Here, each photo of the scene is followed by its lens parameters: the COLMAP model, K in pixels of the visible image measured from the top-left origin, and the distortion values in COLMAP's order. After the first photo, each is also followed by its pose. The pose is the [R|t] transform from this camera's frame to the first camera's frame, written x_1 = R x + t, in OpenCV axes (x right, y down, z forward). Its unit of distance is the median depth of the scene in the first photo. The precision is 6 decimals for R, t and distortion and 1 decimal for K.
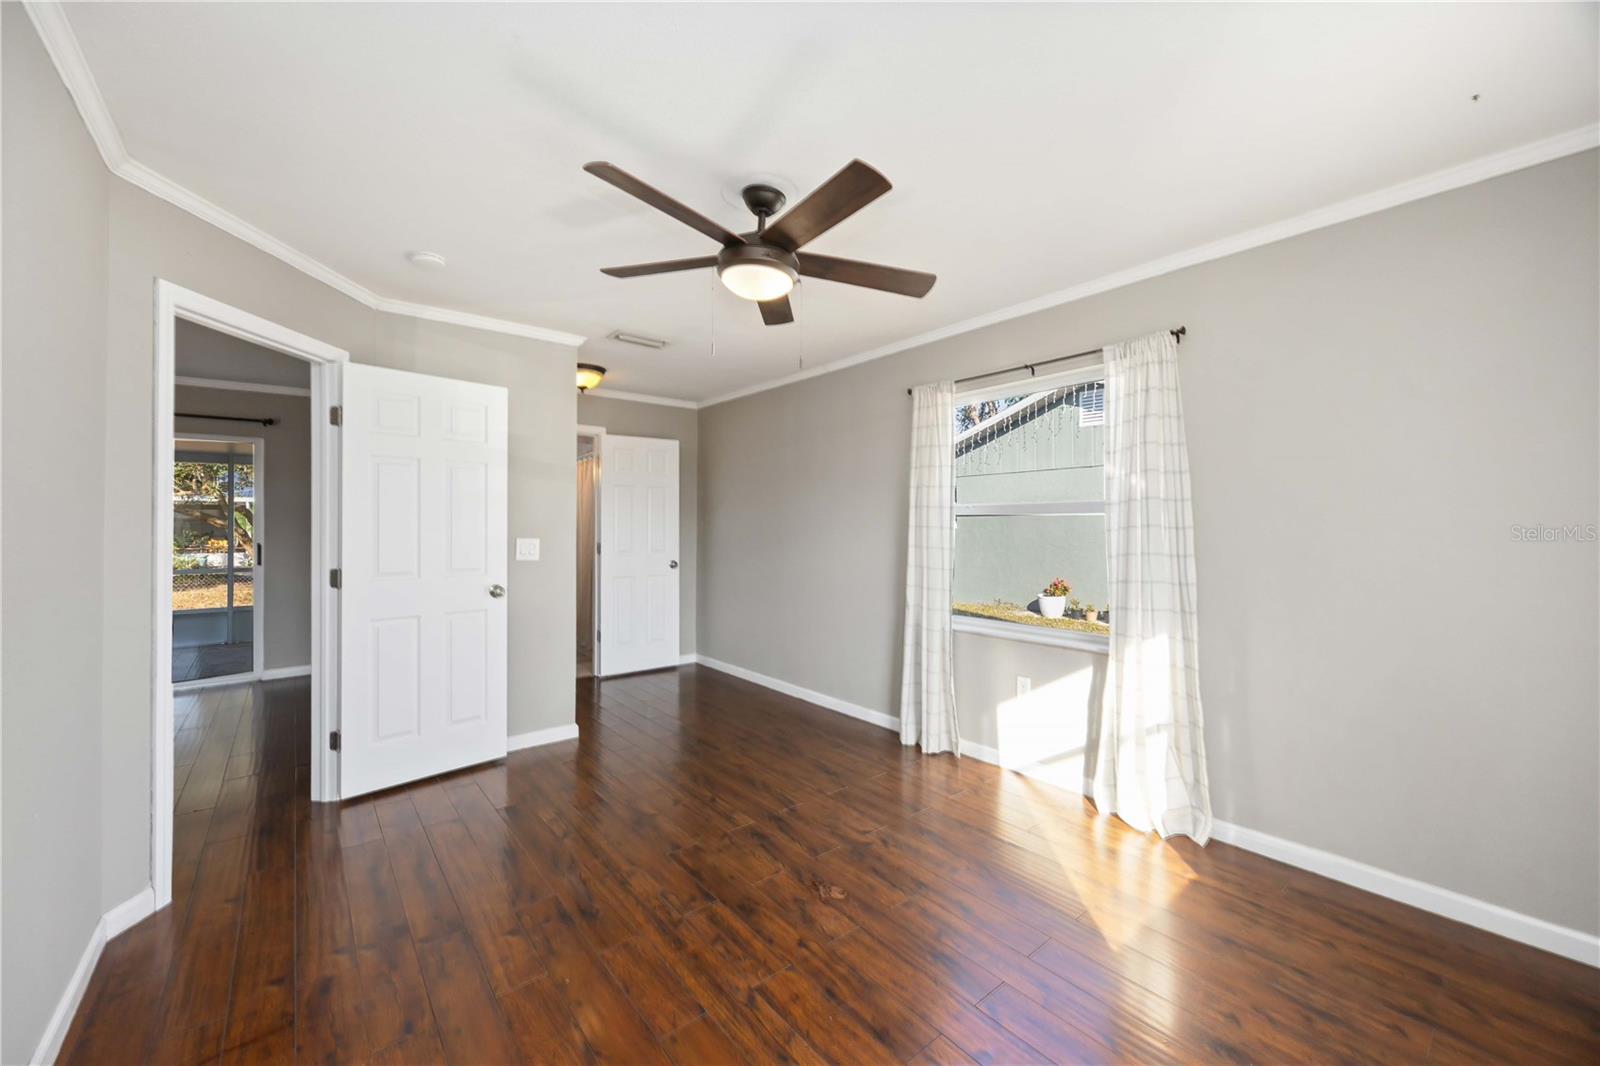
lens RADIAL K [[611.7, 0, 761.7], [0, 611.7, 518.4], [0, 0, 1]] dist [-0.000180, -0.000848]
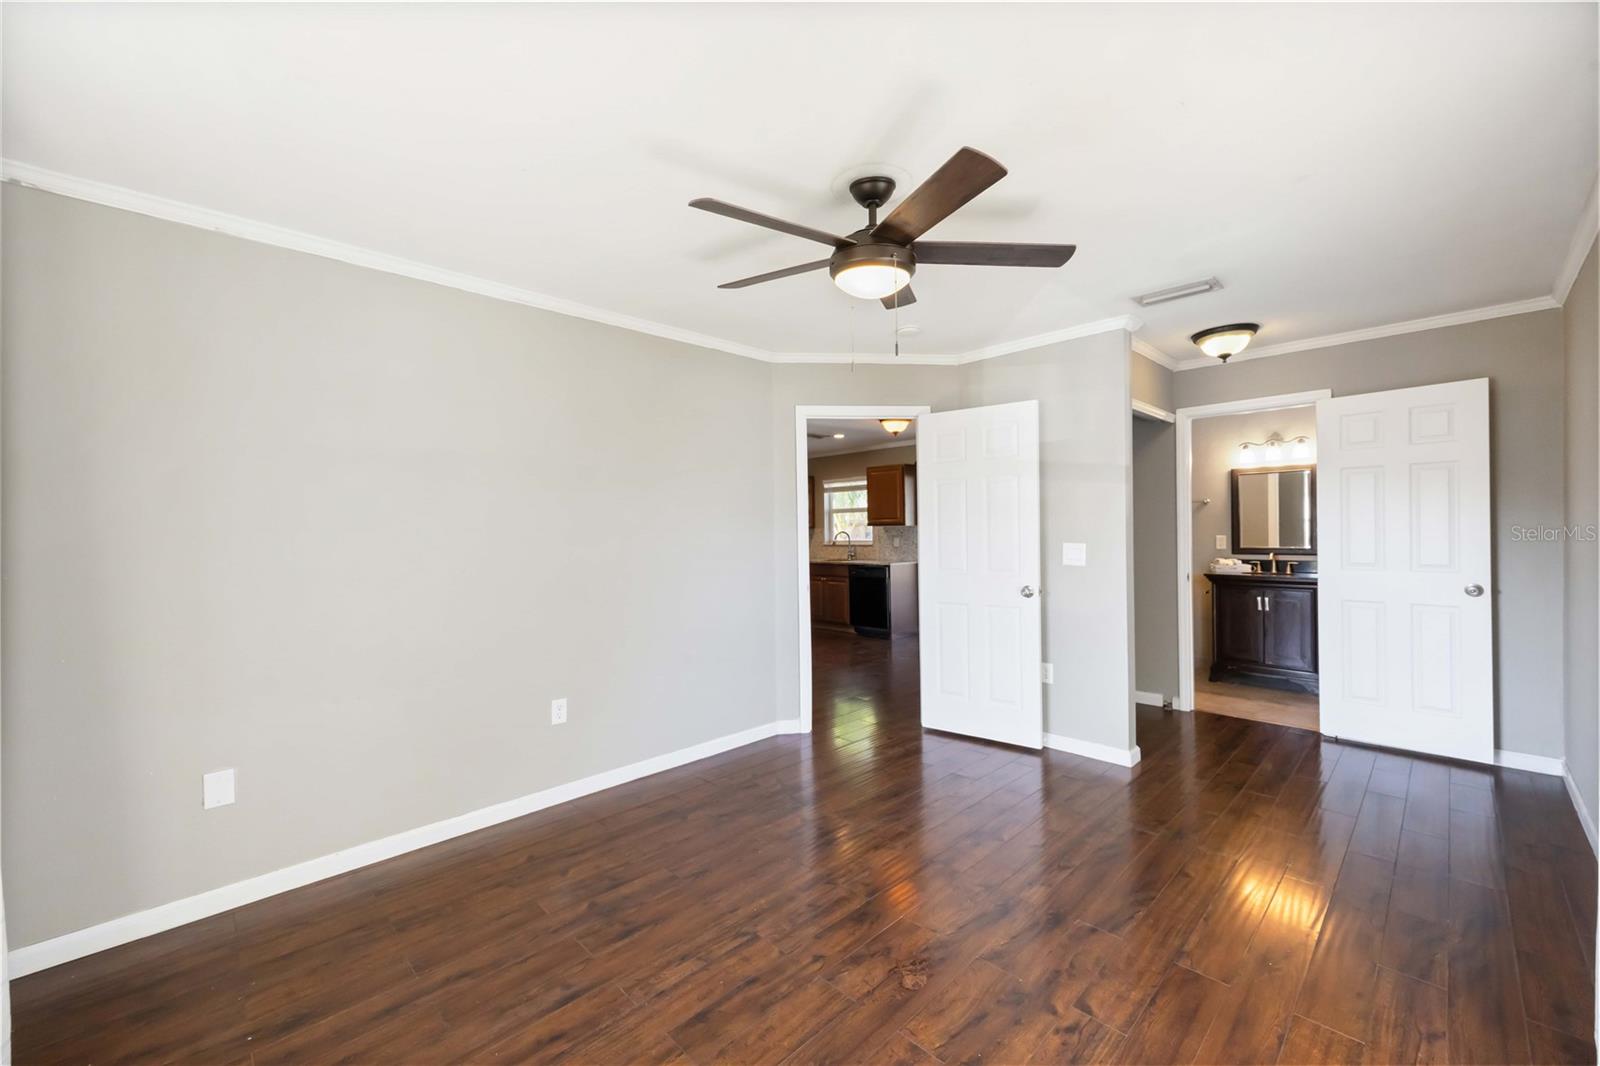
lens RADIAL K [[611.7, 0, 822.9], [0, 611.7, 533.0], [0, 0, 1]] dist [-0.000180, -0.000848]
pose [[0.148890, 0.000267, -0.988854, 0.766993], [0.025825, 0.999658, 0.004158, 0.002354], [0.988516, -0.026156, 0.148832, 0.644015]]
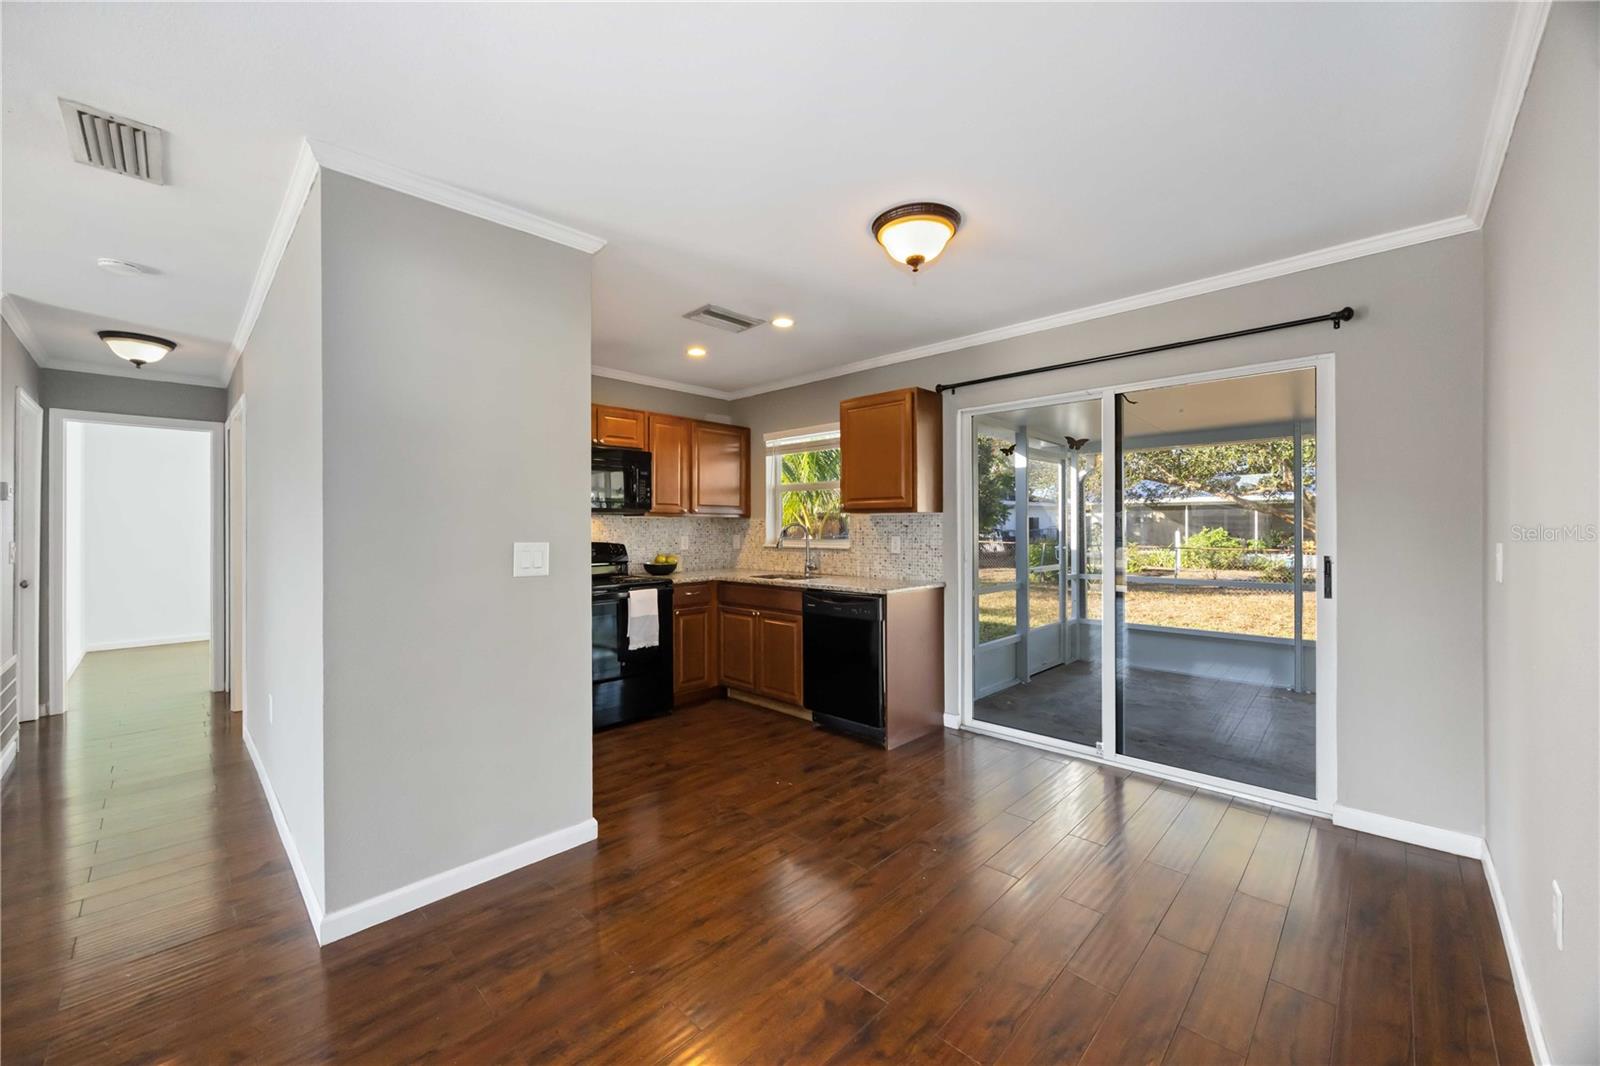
lens RADIAL K [[611.7, 0, 792.0], [0, 611.7, 527.9], [0, 0, 1]] dist [-0.000180, -0.000848]
pose [[0.138338, 0.001392, -0.990384, -0.773124], [0.014113, 0.999895, 0.003376, 0.018684], [0.990285, -0.014444, 0.138304, 0.998950]]
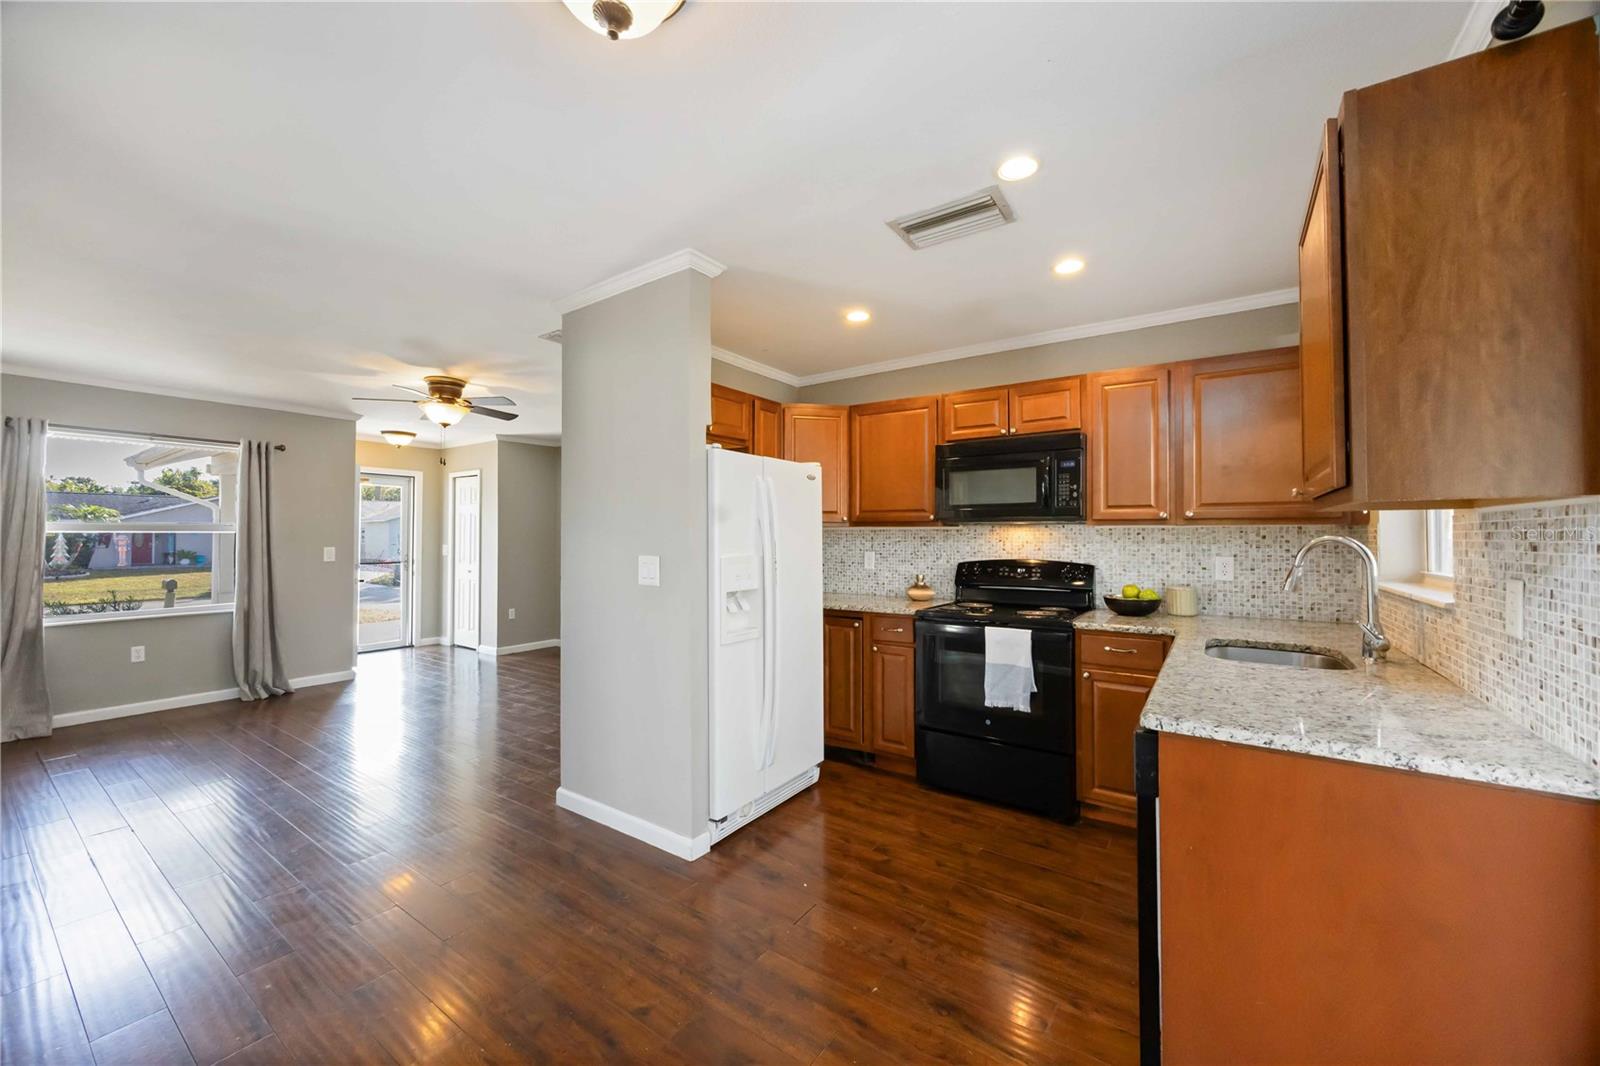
lens RADIAL K [[611.7, 0, 797.6], [0, 611.7, 530.3], [0, 0, 1]] dist [-0.000180, -0.000848]
pose [[-0.951501, -0.003291, -0.307627, -1.699731], [0.004031, 0.999724, -0.023165, 0.019530], [0.307618, -0.023281, -0.951225, 1.836209]]
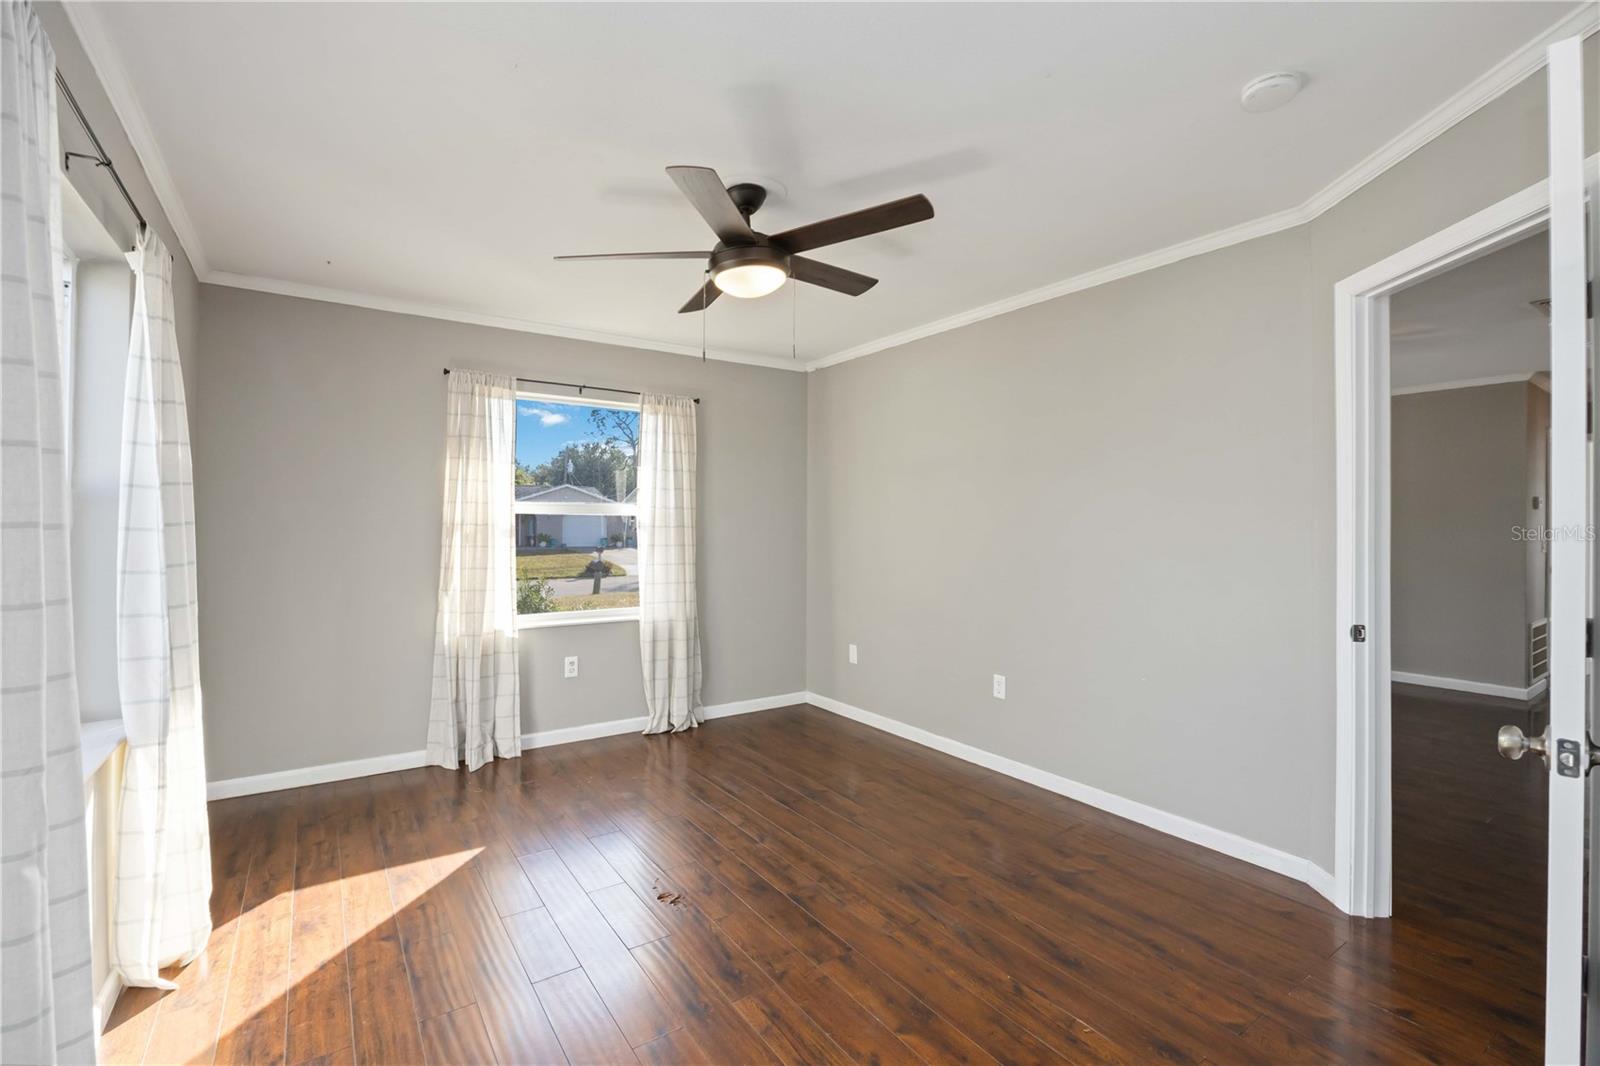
lens RADIAL K [[707.7, 0, 806.5], [0, 707.7, 537.9], [0, 0, 1]] dist [-0.001027, -0.000012]
pose [[-0.999829, -0.003116, 0.018244, -0.101710], [-0.002943, 0.999950, 0.009511, 0.017175], [-0.018272, 0.009456, -0.999788, 1.775920]]
